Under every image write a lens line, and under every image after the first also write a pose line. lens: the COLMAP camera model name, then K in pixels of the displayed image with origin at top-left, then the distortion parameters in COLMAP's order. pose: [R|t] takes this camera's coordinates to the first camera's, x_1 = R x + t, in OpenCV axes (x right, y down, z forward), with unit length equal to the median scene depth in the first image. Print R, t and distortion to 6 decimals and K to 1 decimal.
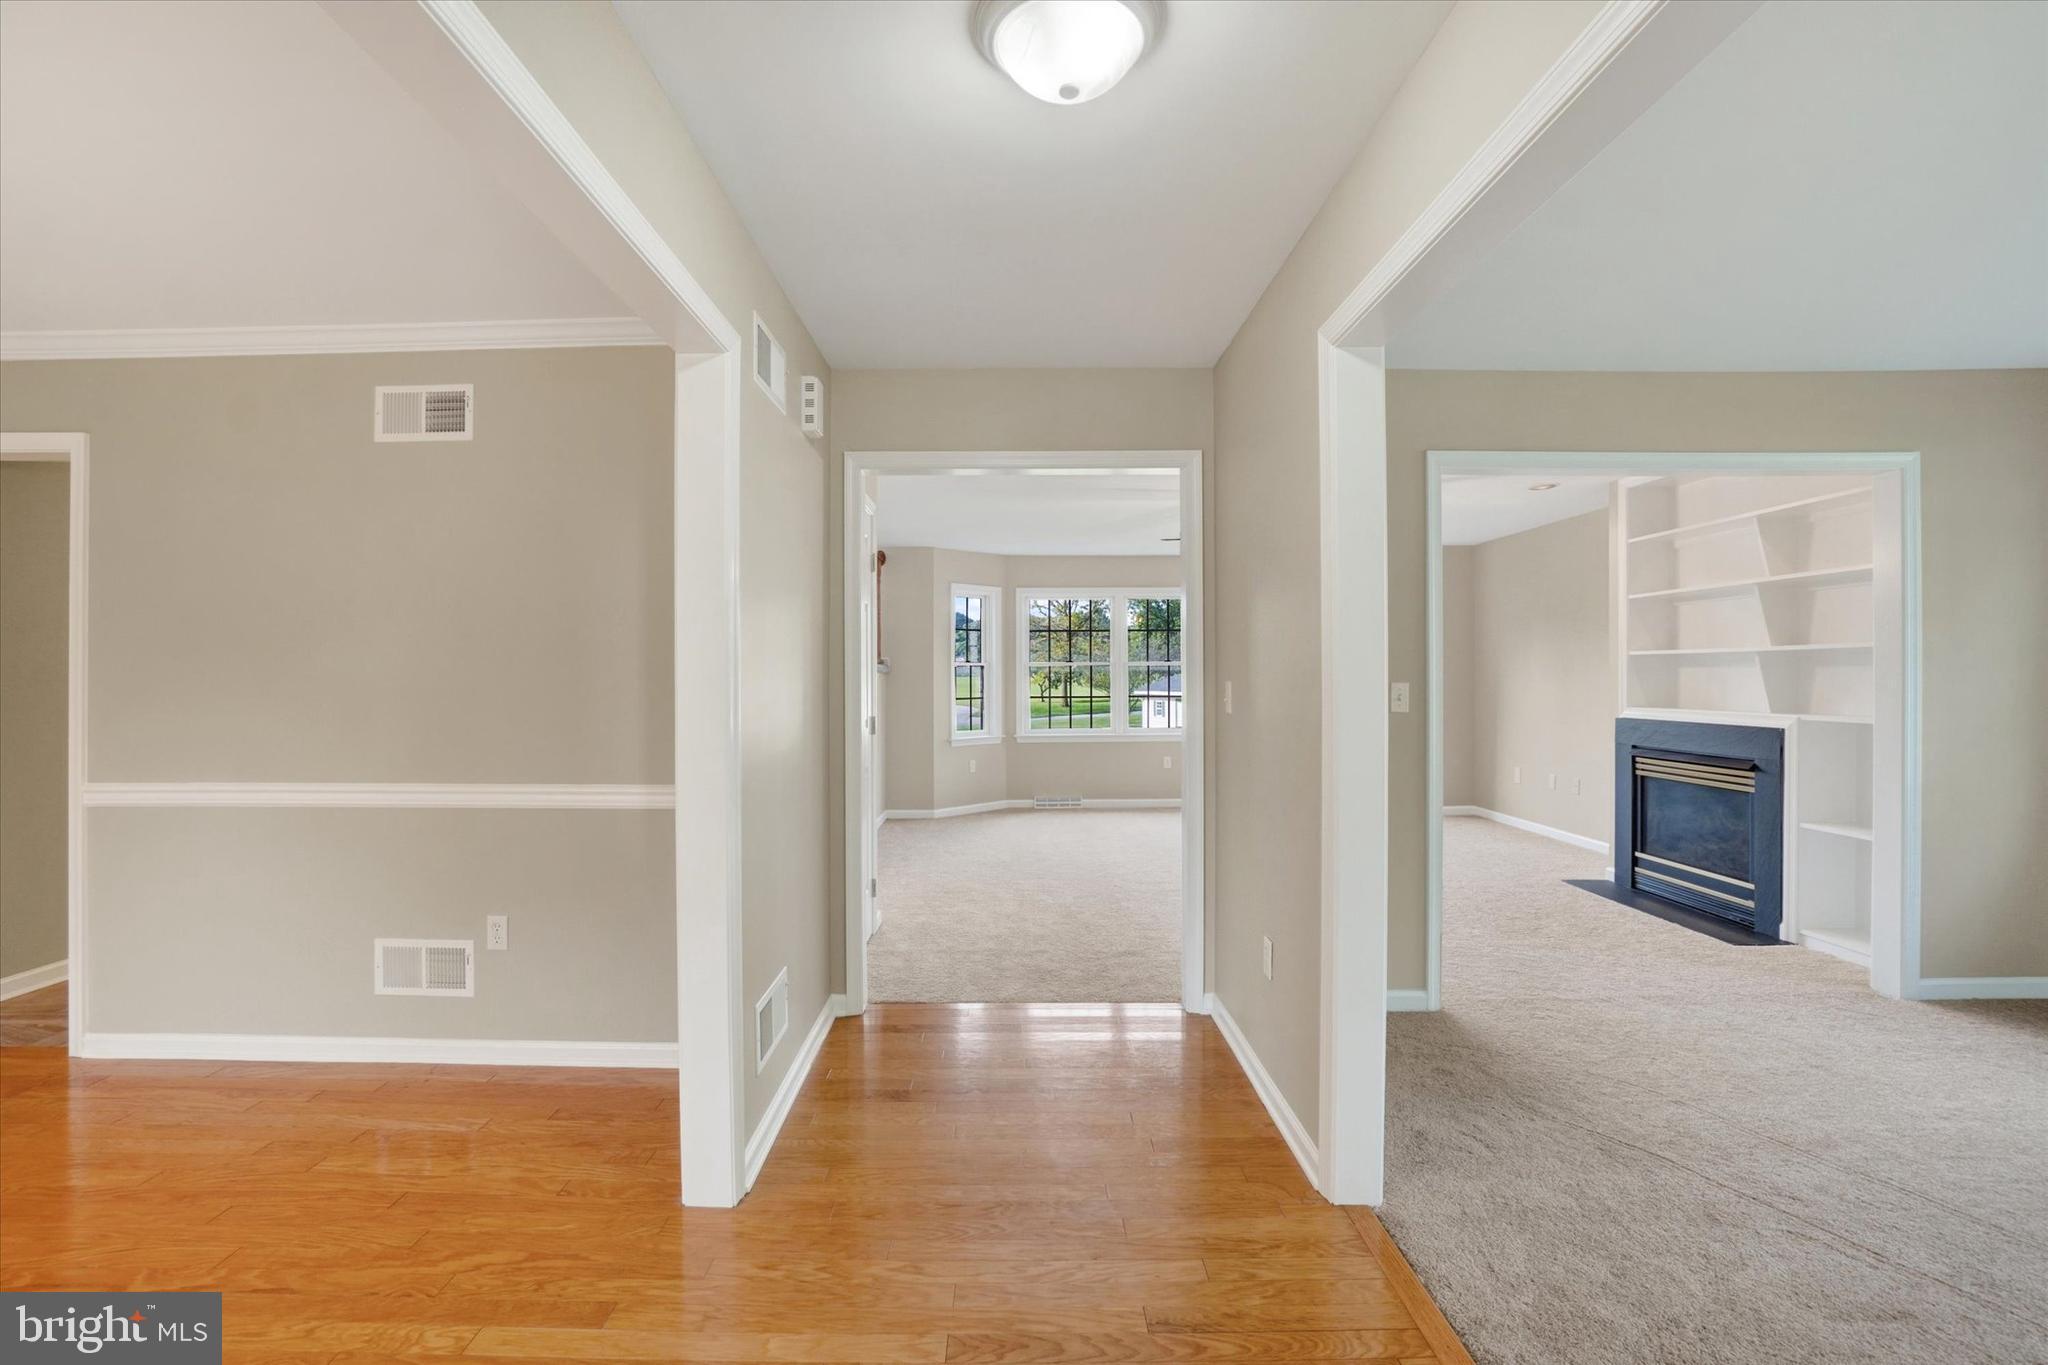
lens RADIAL K [[936.1, 0, 957.5], [0, 936.1, 689.1], [0, 0, 1]] dist [-0.002840, -0.000592]
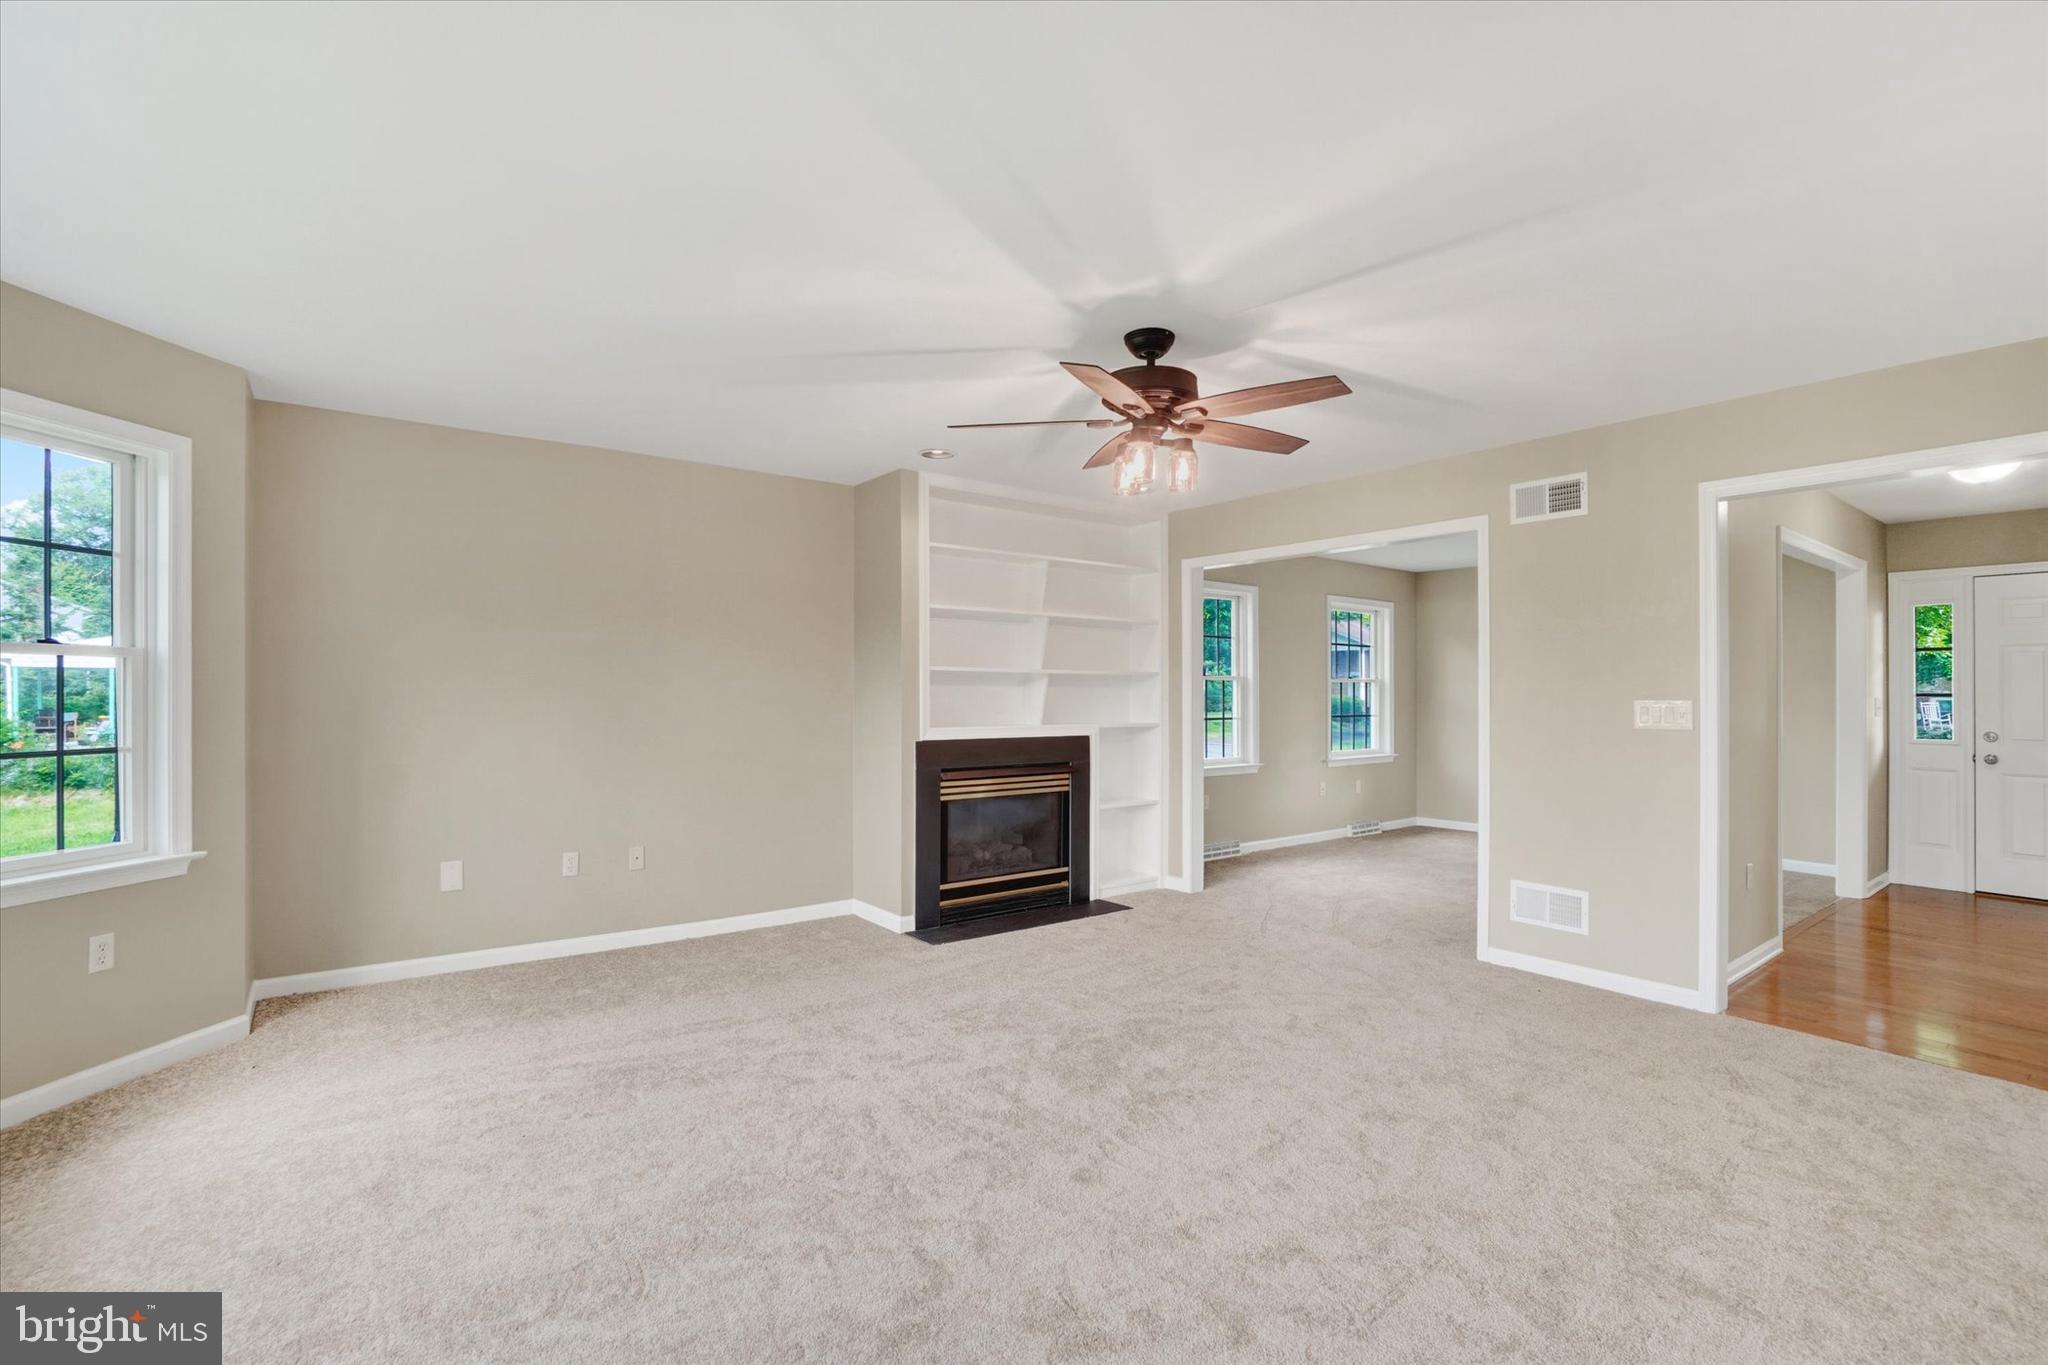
lens RADIAL K [[908.5, 0, 1005.9], [0, 908.5, 684.9], [0, 0, 1]] dist [-0.046558, 0.022075]
pose [[-0.646437, 0.013262, 0.762853, 0.002321], [0.005619, 0.999905, -0.012622, -0.012856], [-0.762947, -0.003873, -0.646449, 1.815901]]
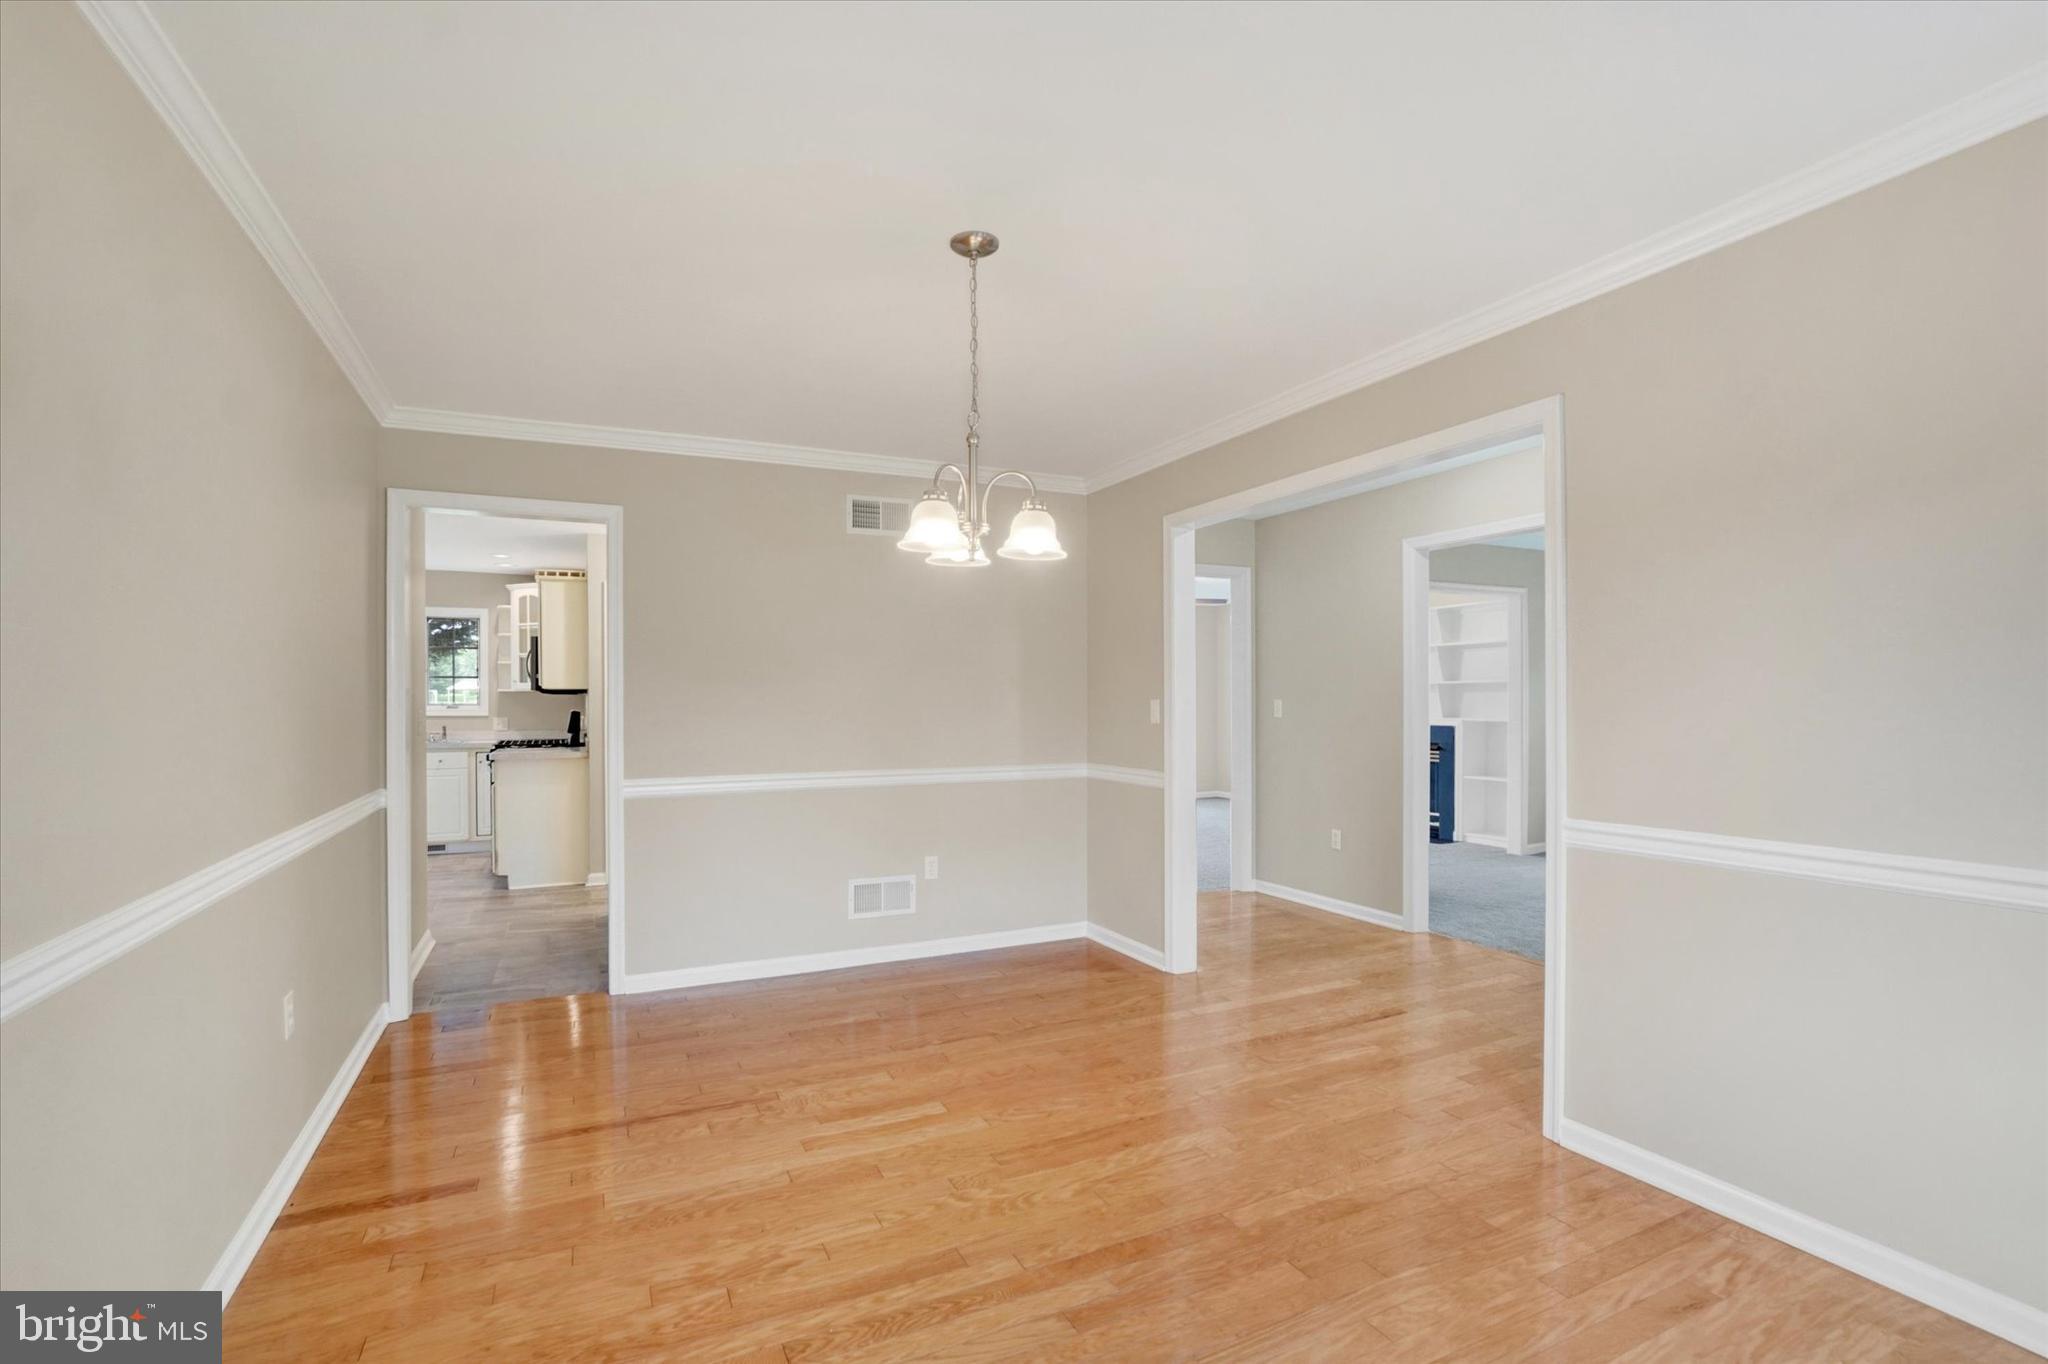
lens RADIAL K [[973.9, 0, 1020.6], [0, 973.9, 713.9], [0, 0, 1]] dist [-0.001816, -0.000157]
pose [[0.885093, -0.006202, 0.465373, -0.744366], [0.008022, 0.999966, -0.001929, 0.014049], [-0.465345, 0.005441, 0.885112, -0.297595]]
